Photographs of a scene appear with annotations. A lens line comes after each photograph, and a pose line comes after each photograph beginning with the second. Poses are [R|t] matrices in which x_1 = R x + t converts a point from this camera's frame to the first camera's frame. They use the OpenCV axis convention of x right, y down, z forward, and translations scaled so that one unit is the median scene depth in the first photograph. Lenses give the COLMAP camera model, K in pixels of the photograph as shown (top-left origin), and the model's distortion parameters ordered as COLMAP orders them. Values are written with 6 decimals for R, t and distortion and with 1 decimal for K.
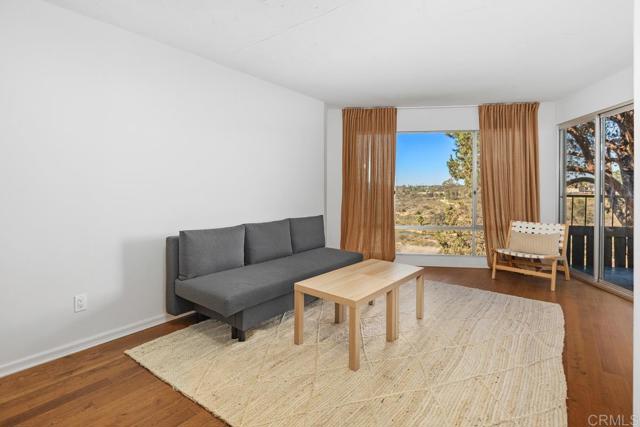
lens RADIAL K [[309.6, 0, 310.1], [0, 309.6, 198.0], [0, 0, 1]] dist [-0.004138, -0.000618]
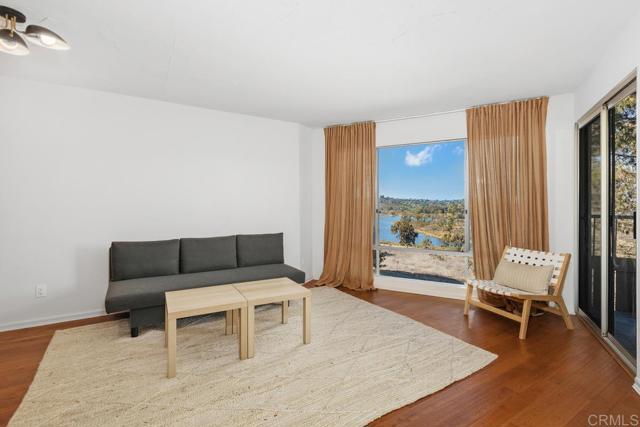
lens RADIAL K [[296.3, 0, 320.0], [0, 296.3, 213.5], [0, 0, 1]] dist [0.000886, 0.000105]
pose [[0.938296, 0.007458, -0.345753, 0.481025], [-0.008338, 0.999965, -0.001057, -0.008772], [0.345733, 0.003875, 0.938325, 0.101570]]
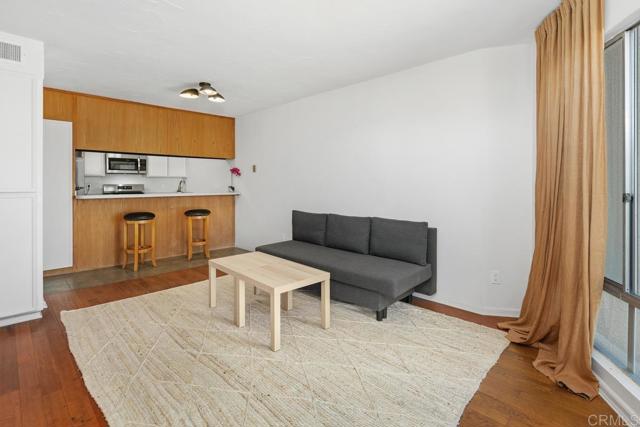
lens RADIAL K [[310.7, 0, 320.4], [0, 310.7, 184.1], [0, 0, 1]] dist [0.019000, -0.000009]
pose [[-0.096721, 0.004455, -0.995302, 0.754387], [-0.016435, 0.999846, 0.006072, -0.030457], [0.995176, 0.016945, -0.096633, 0.781532]]
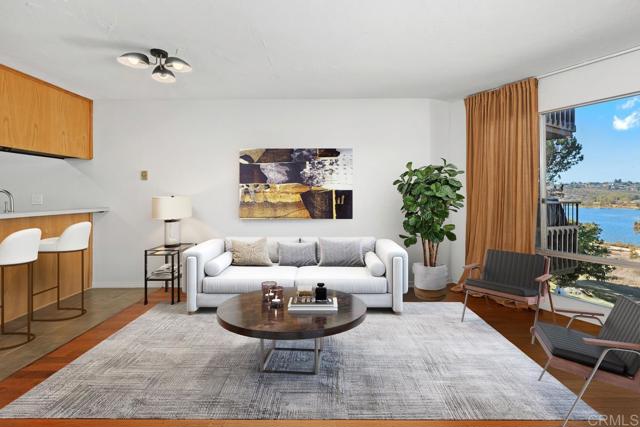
lens RADIAL K [[304.4, 0, 318.7], [0, 304.4, 204.3], [0, 0, 1]] dist [0.000700, 0.000095]
pose [[0.607248, 0.020717, -0.794242, 0.577991], [-0.017425, 0.999767, 0.012755, -0.014216], [0.794321, 0.006094, 0.607467, 0.236051]]
